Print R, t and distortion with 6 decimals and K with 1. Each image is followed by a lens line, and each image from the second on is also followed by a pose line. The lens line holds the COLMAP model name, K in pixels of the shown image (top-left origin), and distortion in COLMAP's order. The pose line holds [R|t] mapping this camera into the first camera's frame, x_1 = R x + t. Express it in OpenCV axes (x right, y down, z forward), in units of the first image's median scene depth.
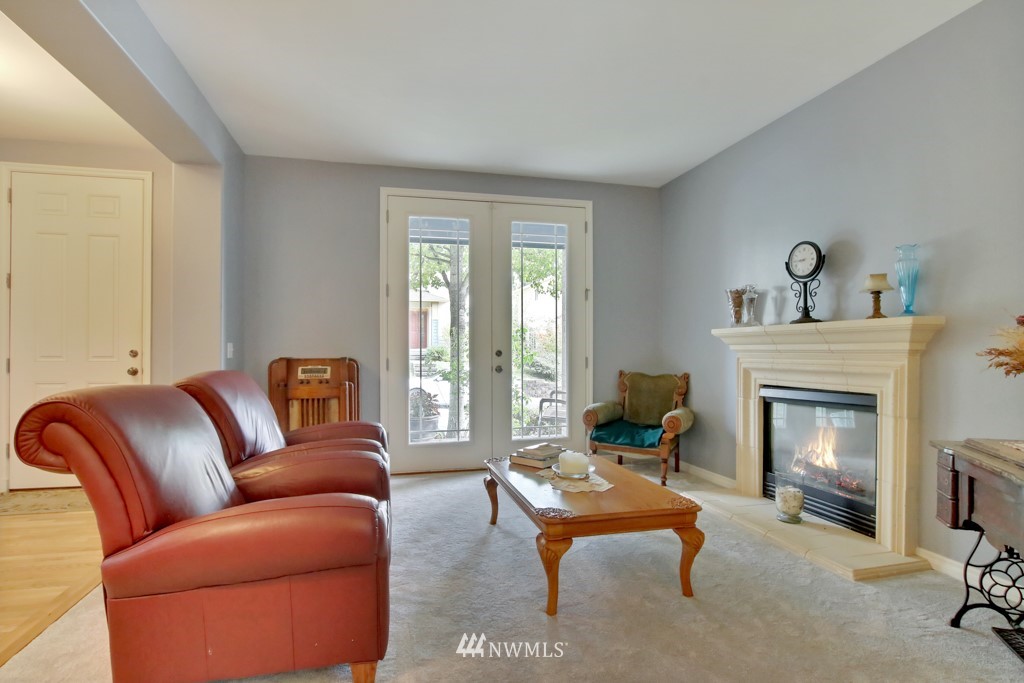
lens RADIAL K [[517.6, 0, 508.9], [0, 517.6, 350.1], [0, 0, 1]] dist [-0.025572, 0.001383]
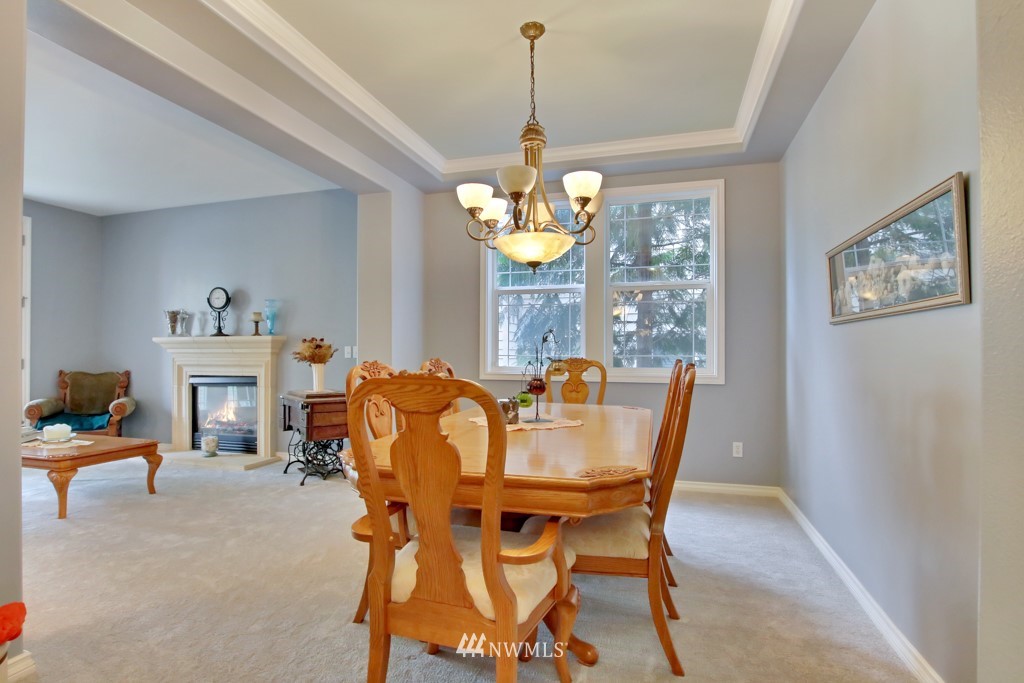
lens RADIAL K [[517.6, 0, 508.7], [0, 517.6, 349.6], [0, 0, 1]] dist [-0.025572, 0.001383]
pose [[0.513169, 0.003523, 0.858280, -0.364879], [0.001024, 0.999988, -0.004717, -0.000505], [-0.858287, 0.003300, 0.513159, -0.651952]]
